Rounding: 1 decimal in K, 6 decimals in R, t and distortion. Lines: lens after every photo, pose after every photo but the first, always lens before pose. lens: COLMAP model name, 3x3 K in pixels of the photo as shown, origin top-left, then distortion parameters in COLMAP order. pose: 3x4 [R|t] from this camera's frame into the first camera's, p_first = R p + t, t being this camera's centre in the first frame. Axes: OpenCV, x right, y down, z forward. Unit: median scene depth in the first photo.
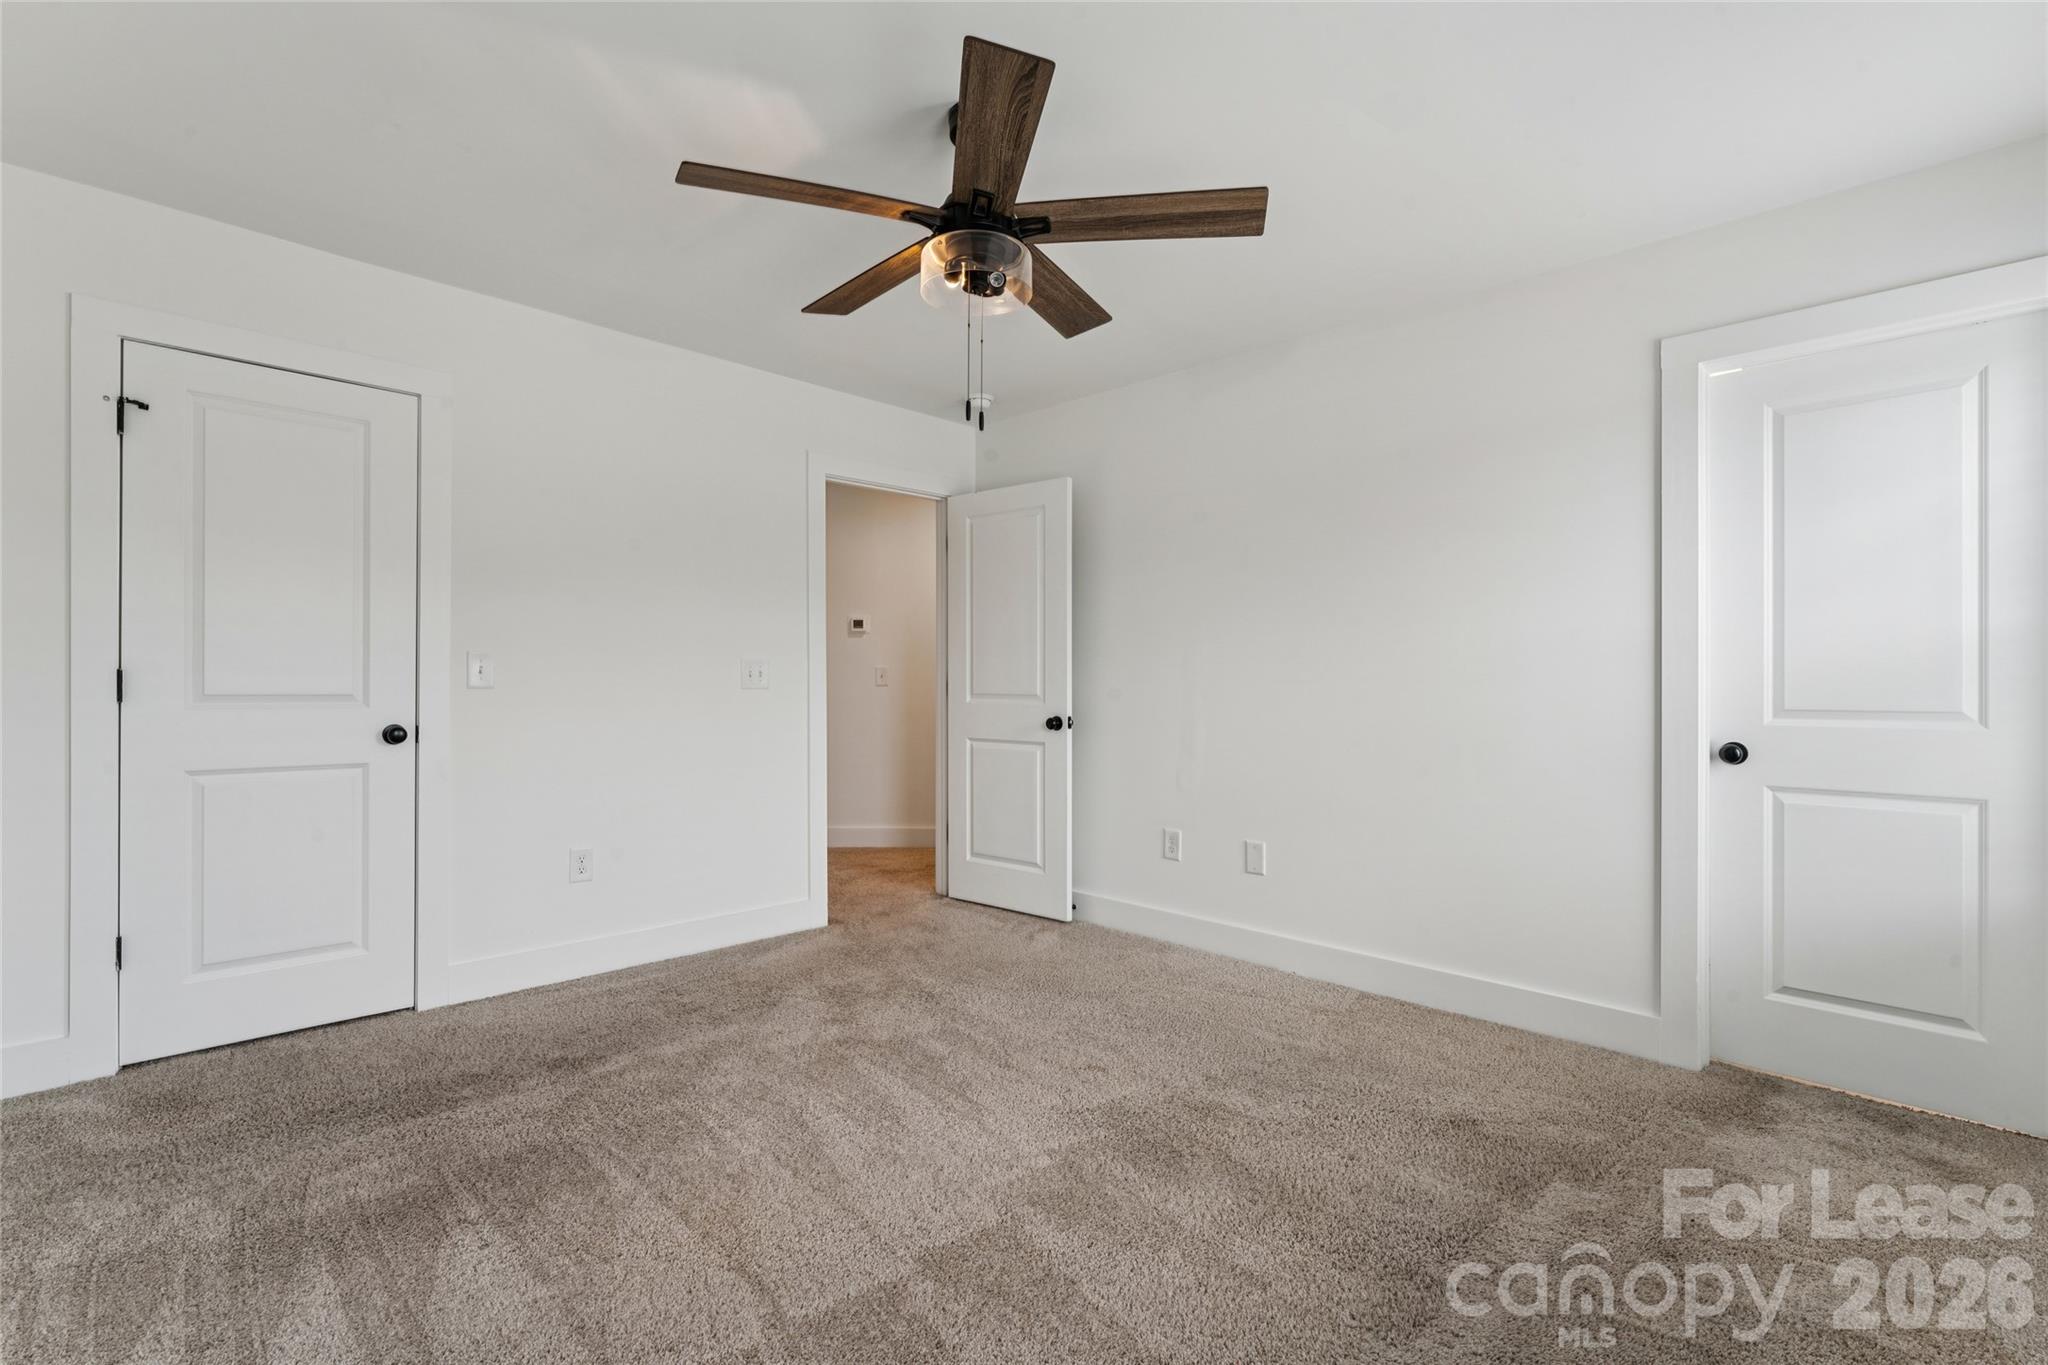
lens RADIAL K [[967.3, 0, 1024.2], [0, 967.3, 691.9], [0, 0, 1]] dist [-0.000348, 0.000178]
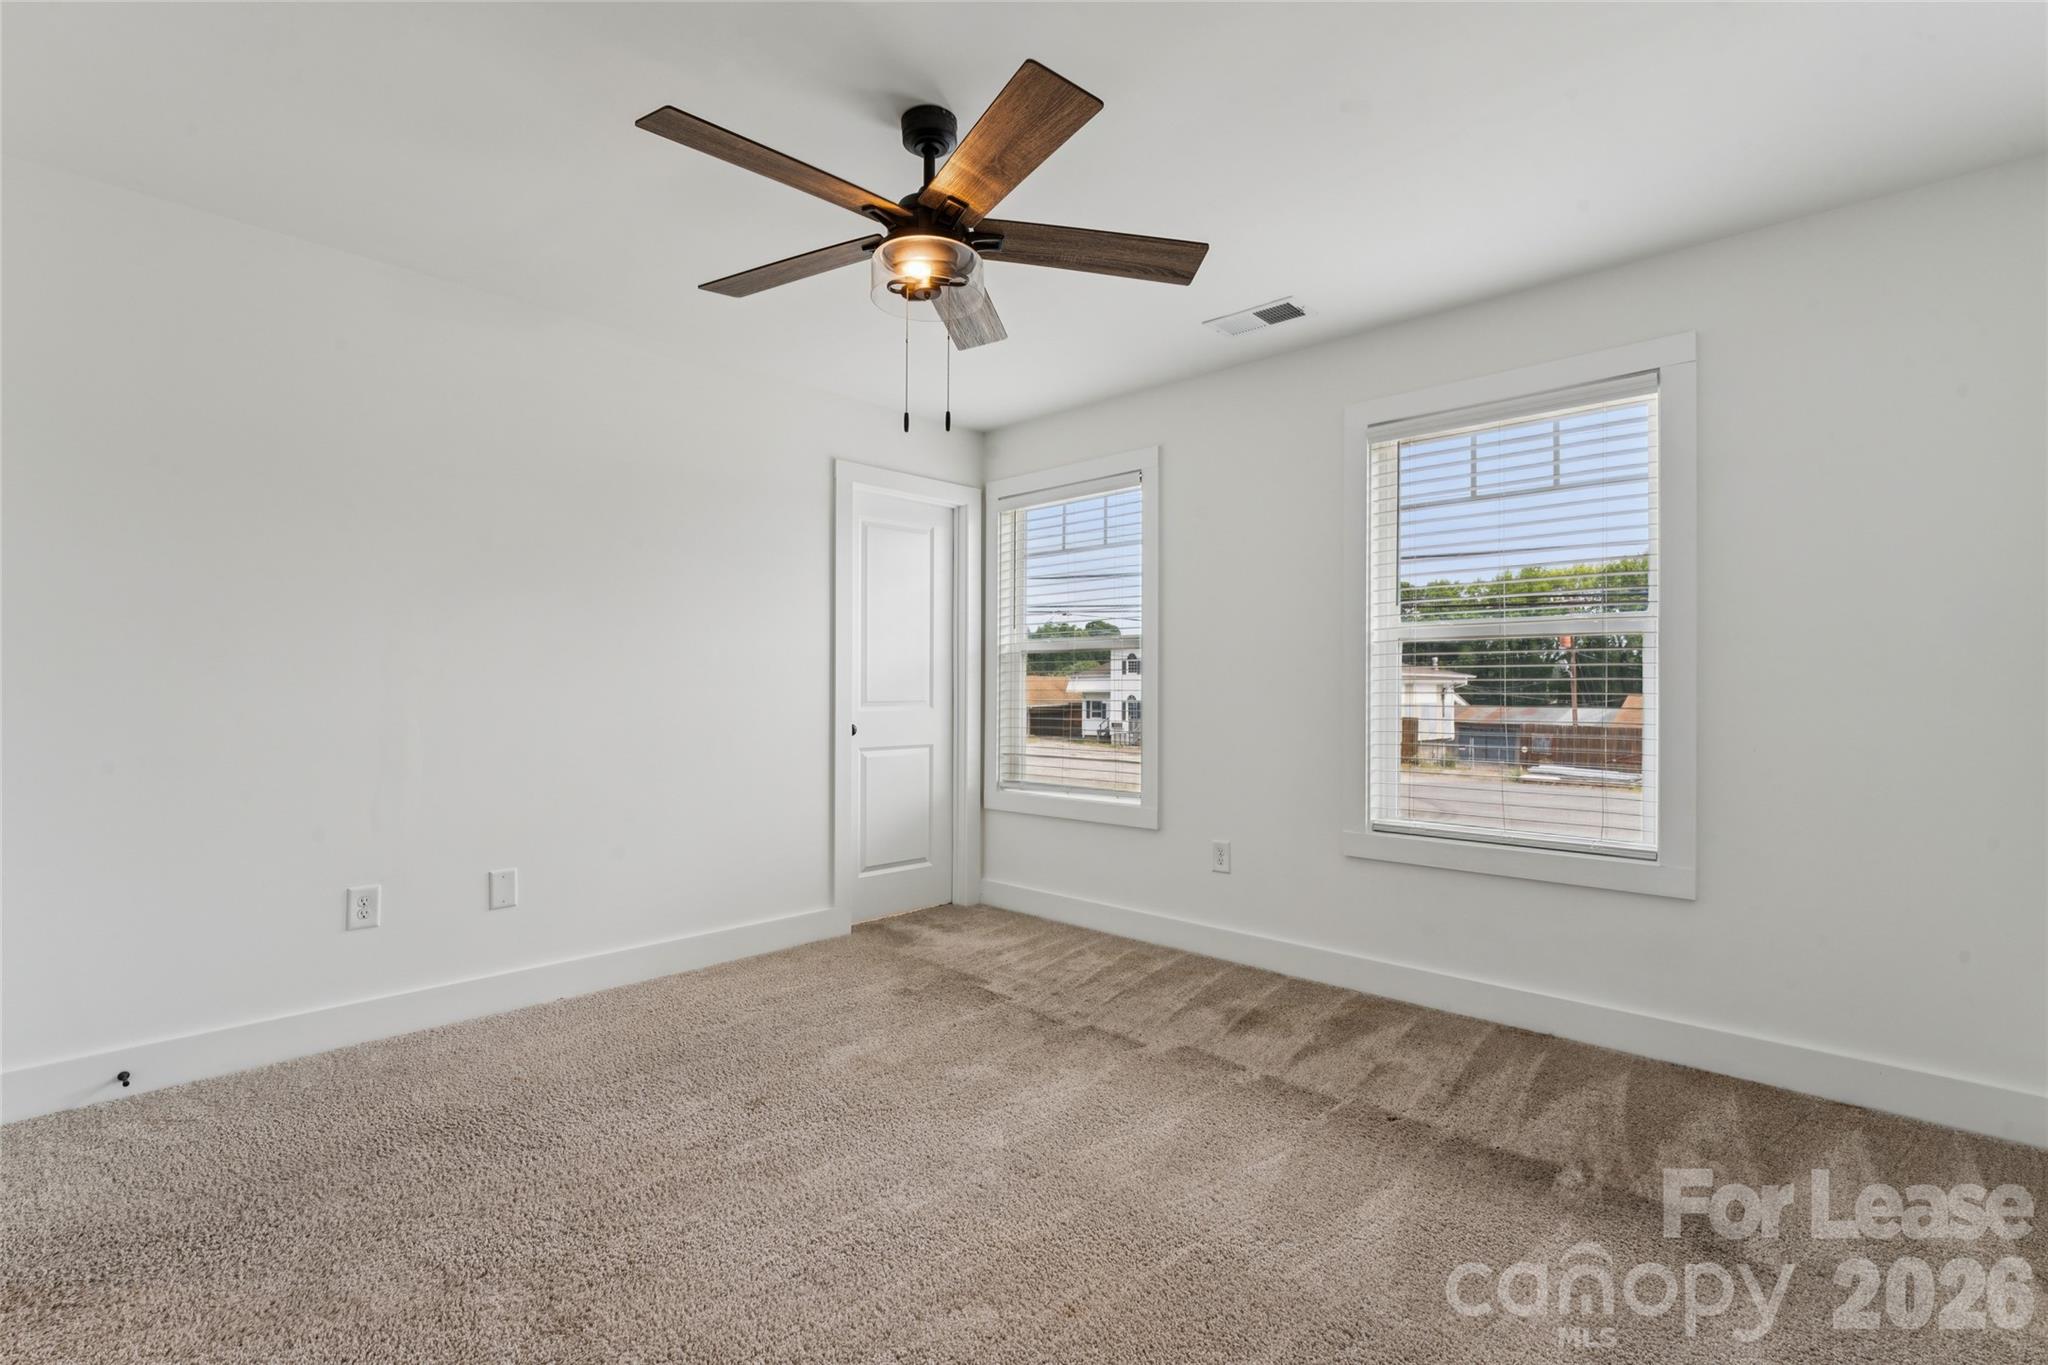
lens RADIAL K [[967.3, 0, 1014.3], [0, 967.3, 671.6], [0, 0, 1]] dist [-0.000348, 0.000178]
pose [[-0.050750, 0.013737, 0.998617, -0.877158], [0.007365, 0.999883, -0.013380, -0.008687], [-0.998684, 0.006676, -0.050845, 0.806156]]
